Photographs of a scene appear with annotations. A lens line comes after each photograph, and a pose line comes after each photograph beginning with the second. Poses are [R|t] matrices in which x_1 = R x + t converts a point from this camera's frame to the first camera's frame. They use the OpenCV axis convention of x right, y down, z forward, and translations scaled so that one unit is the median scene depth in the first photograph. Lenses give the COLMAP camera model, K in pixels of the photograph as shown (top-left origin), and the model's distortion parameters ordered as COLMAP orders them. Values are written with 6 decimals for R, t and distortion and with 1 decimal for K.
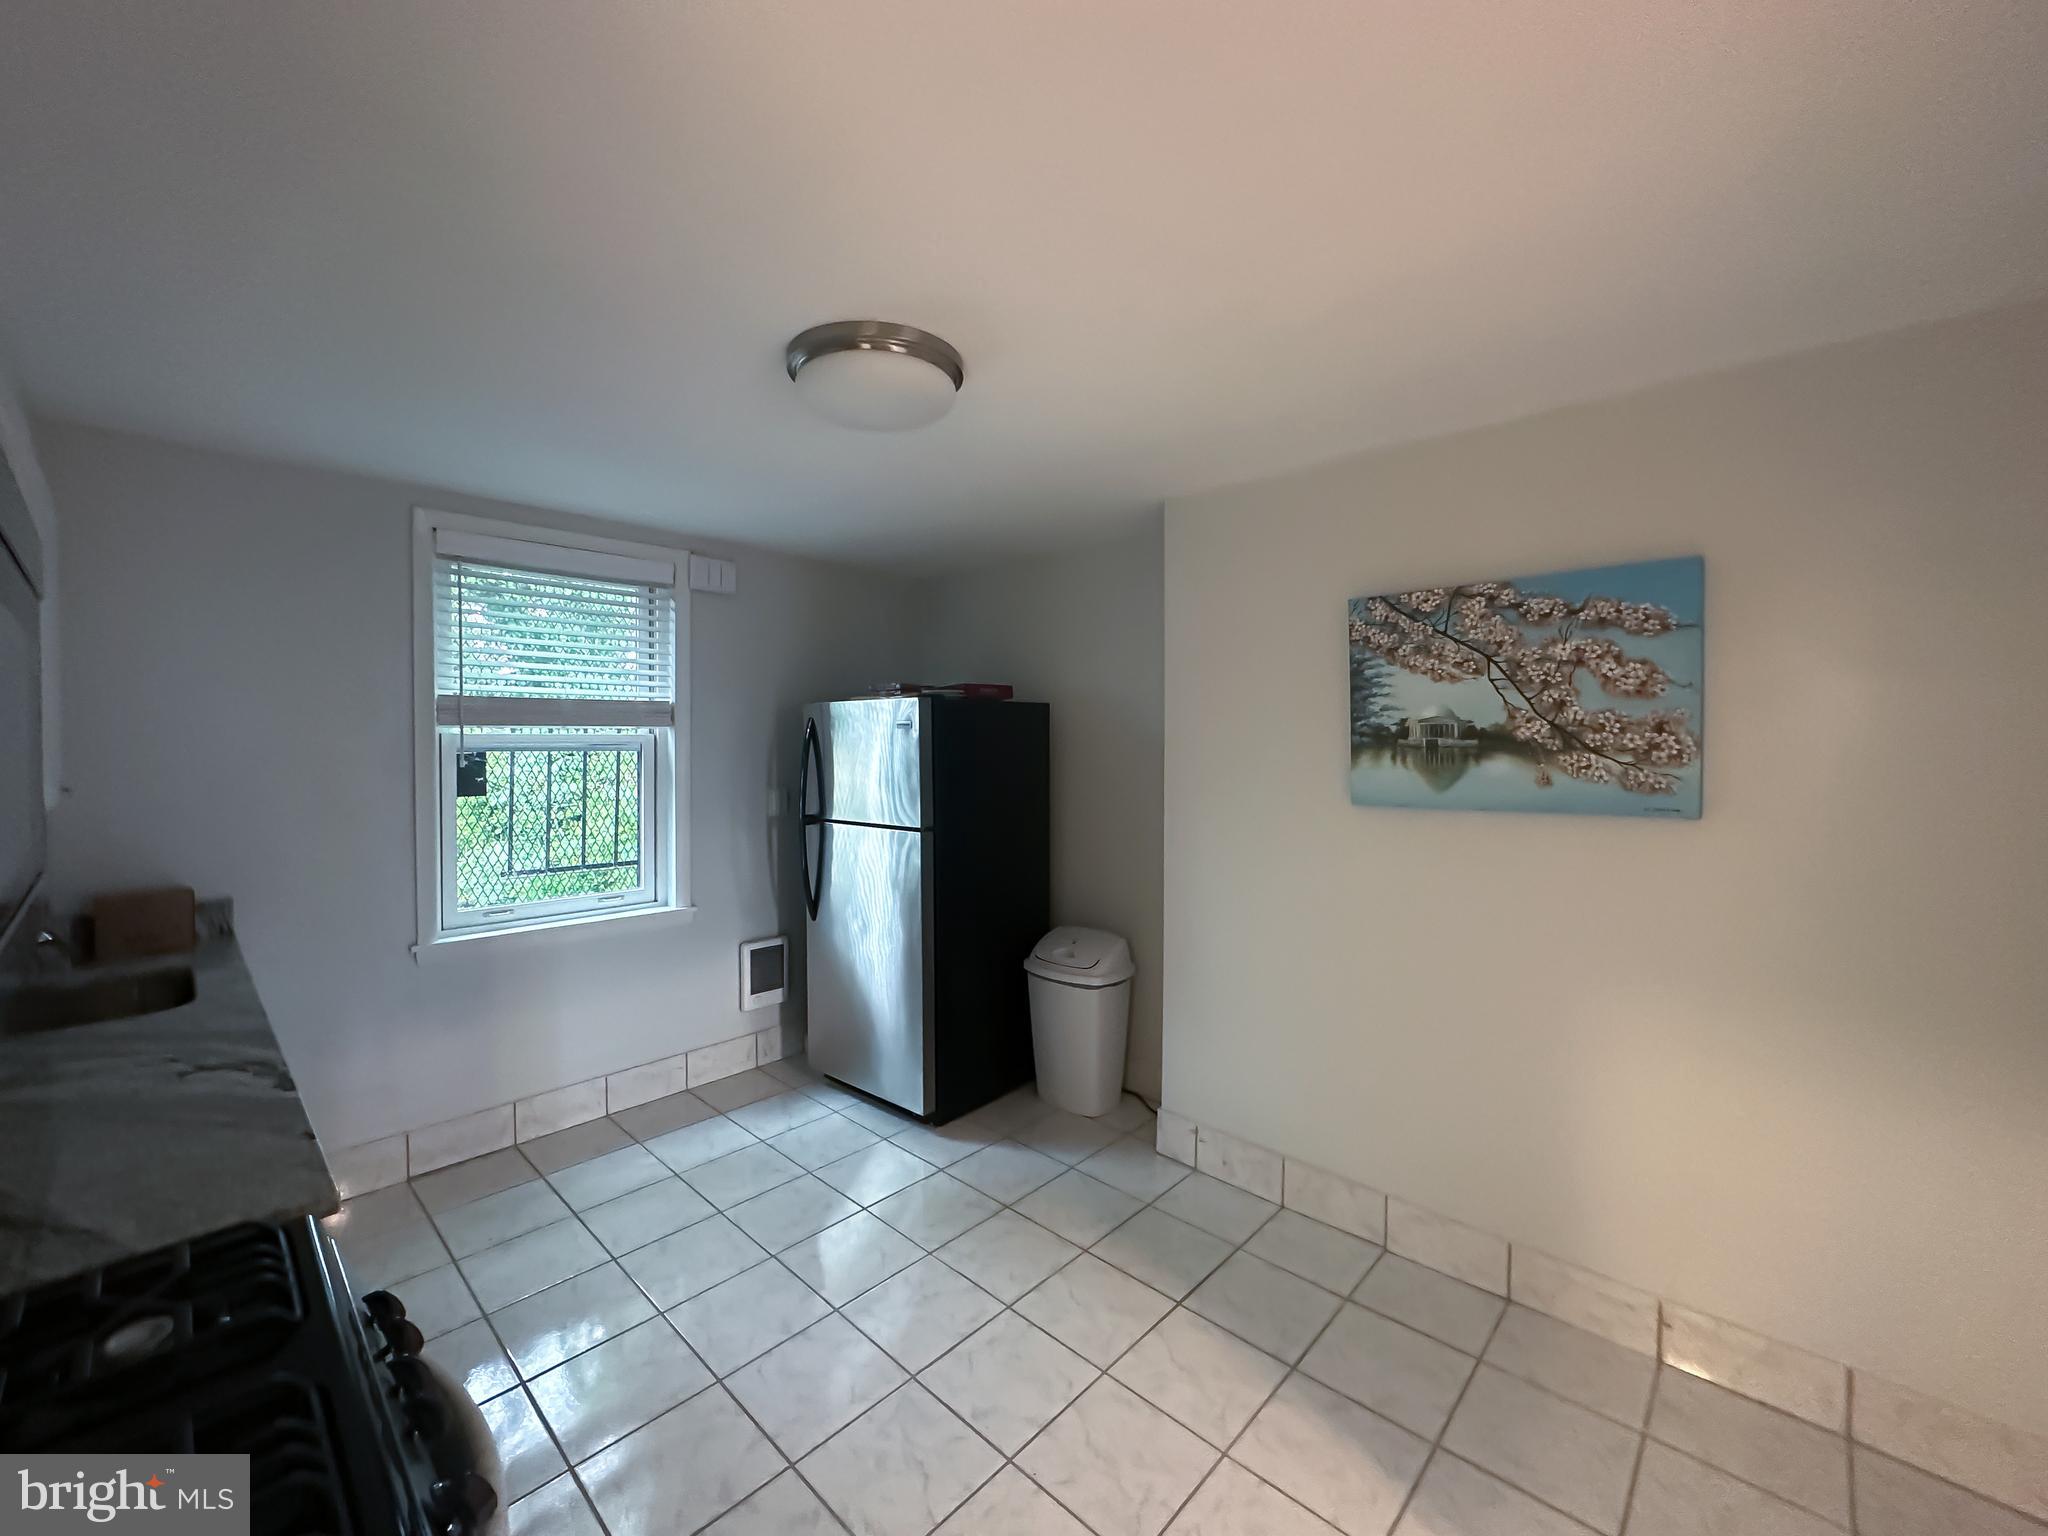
lens RADIAL K [[822.7, 0, 983.6], [0, 822.7, 750.0], [0, 0, 1]] dist [-0.001224, -0.000075]
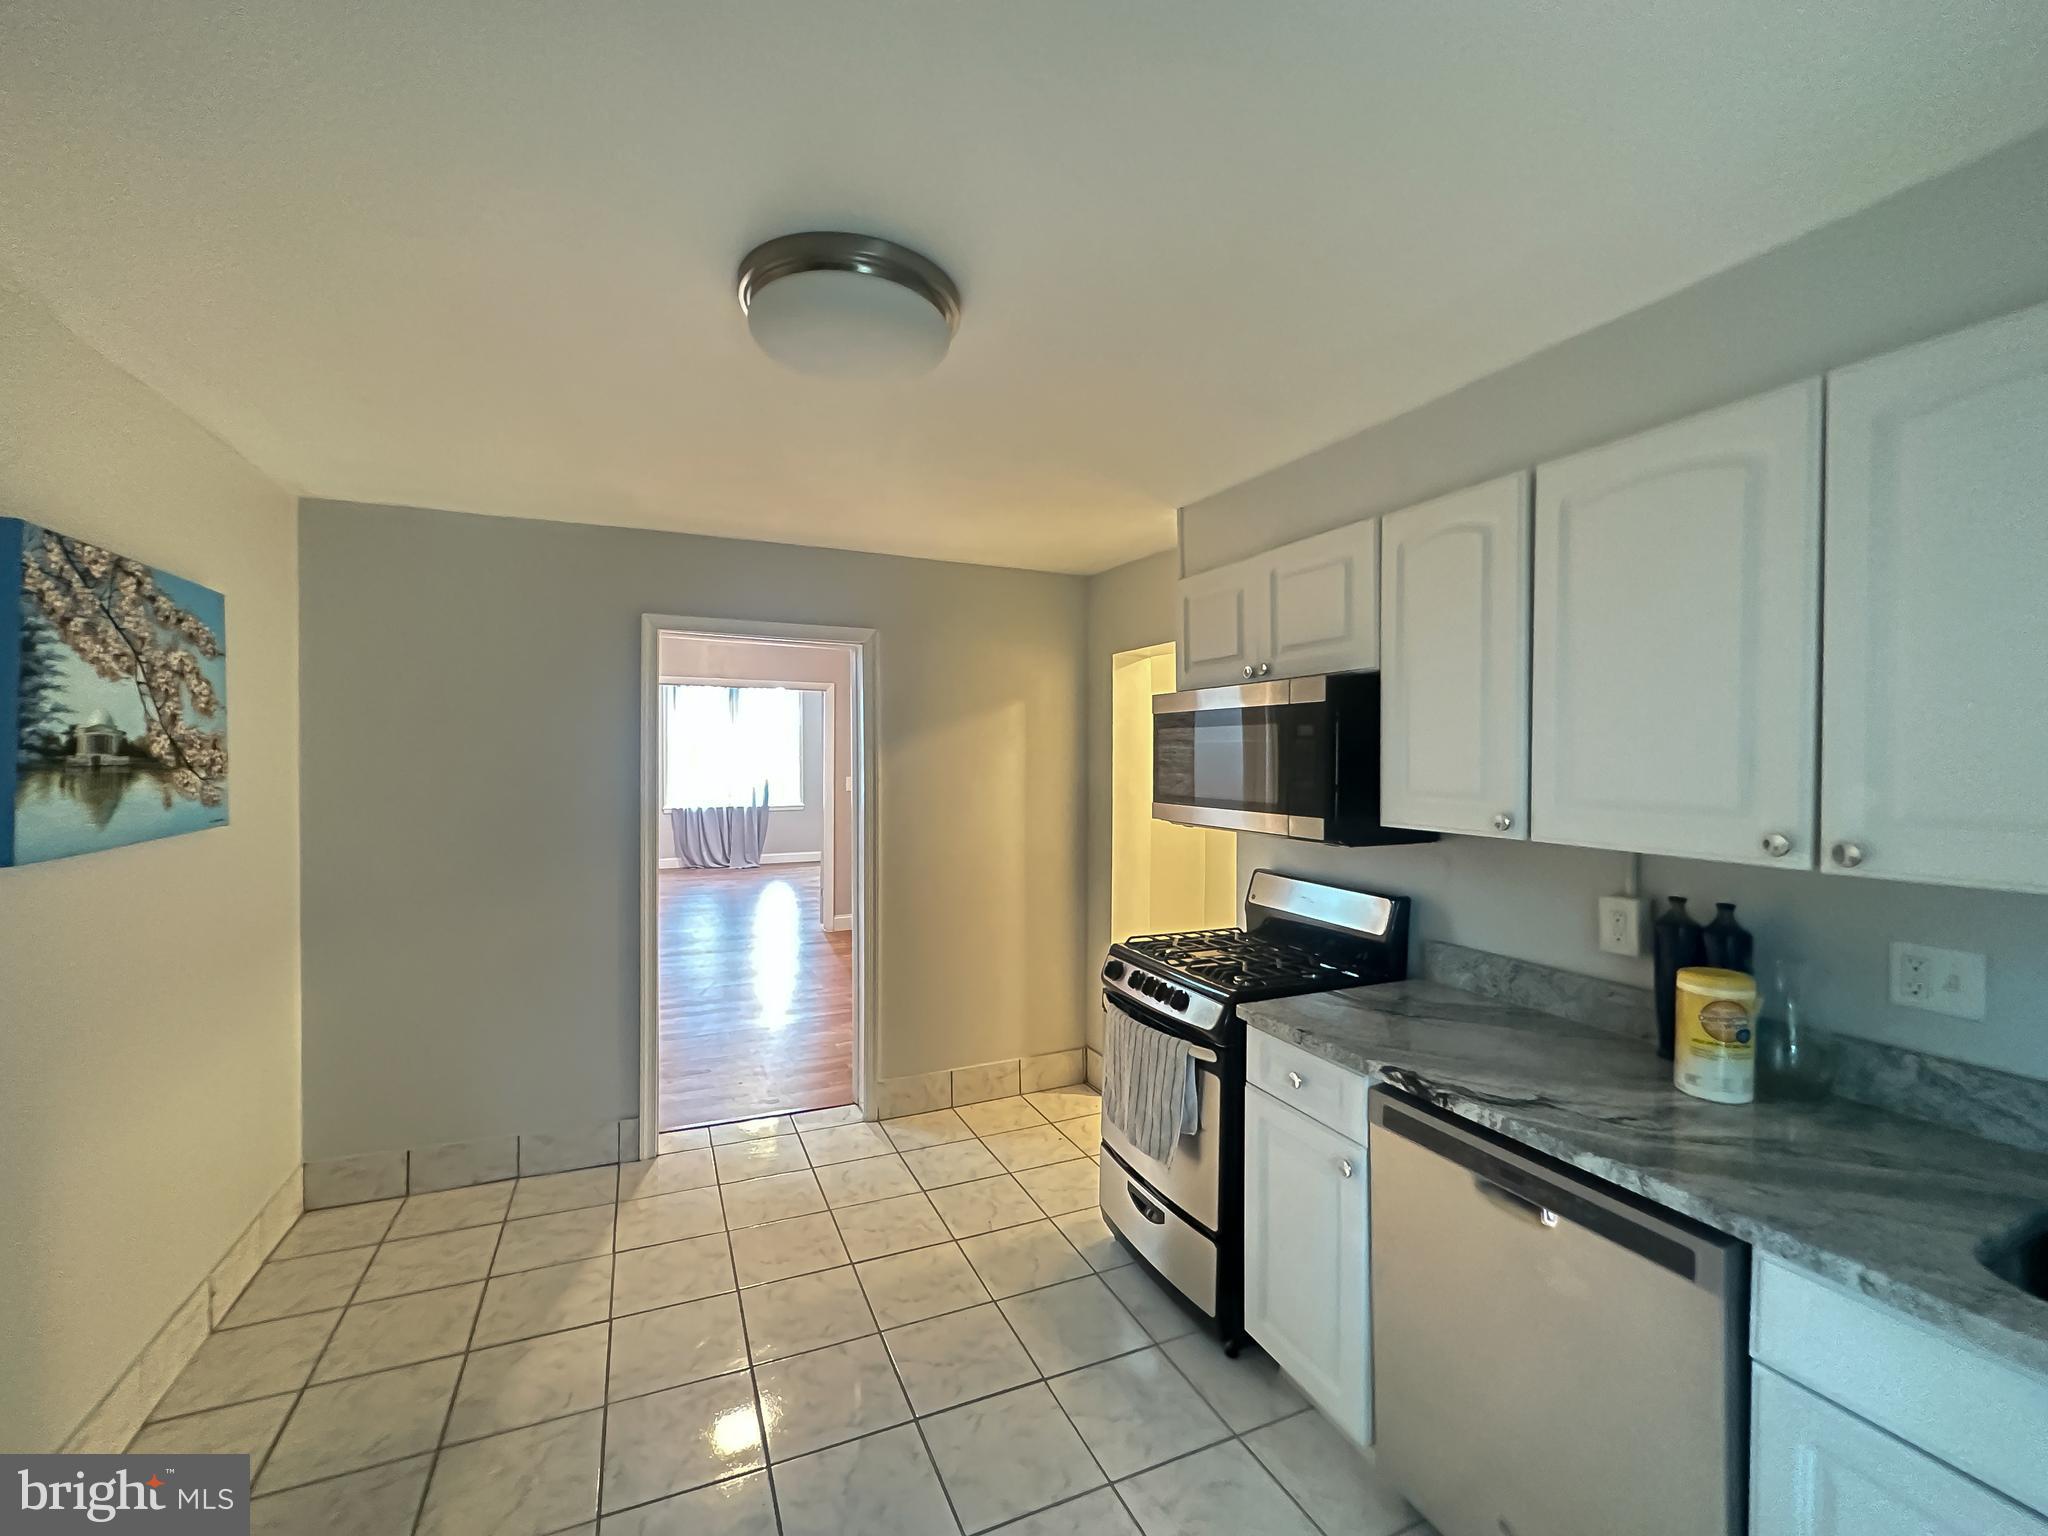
lens RADIAL K [[830.5, 0, 1000.4], [0, 830.5, 767.7], [0, 0, 1]] dist [0.000637, 0.000082]
pose [[-0.929980, -0.011425, 0.367432, -0.450265], [-0.001447, 0.999623, 0.027418, -0.023344], [-0.367606, 0.024967, -0.929646, 1.360431]]
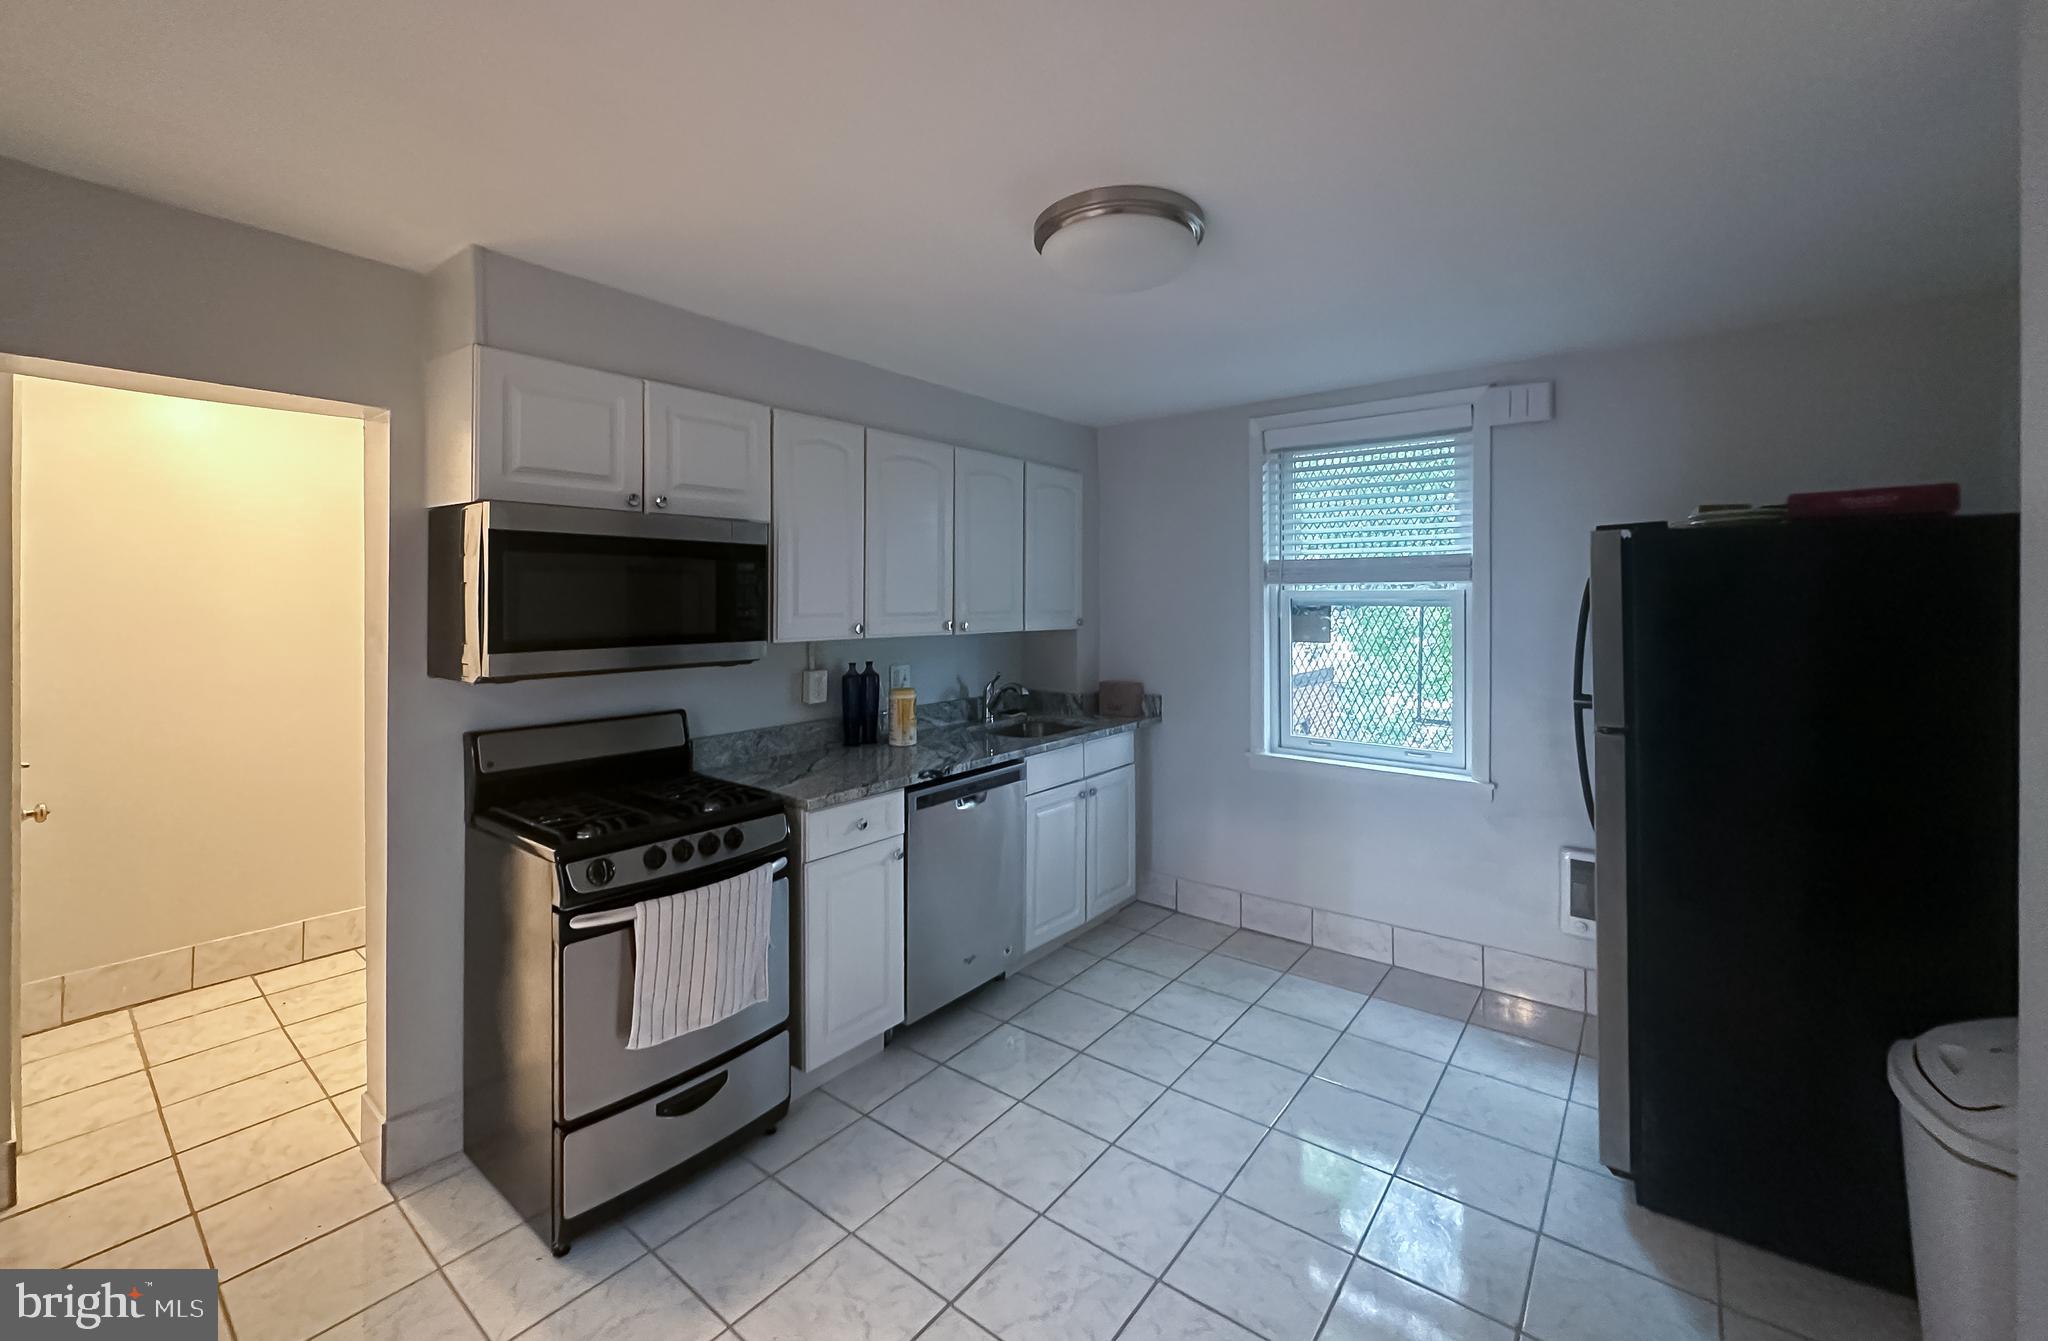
lens RADIAL K [[817.1, 0, 1063.4], [0, 817.1, 592.8], [0, 0, 1]] dist [0.000204, -0.000069]
pose [[0.145930, -0.005483, -0.989280, 0.684380], [-0.011767, 0.999904, -0.007277, -0.004833], [0.989225, 0.012703, 0.145852, 0.628006]]
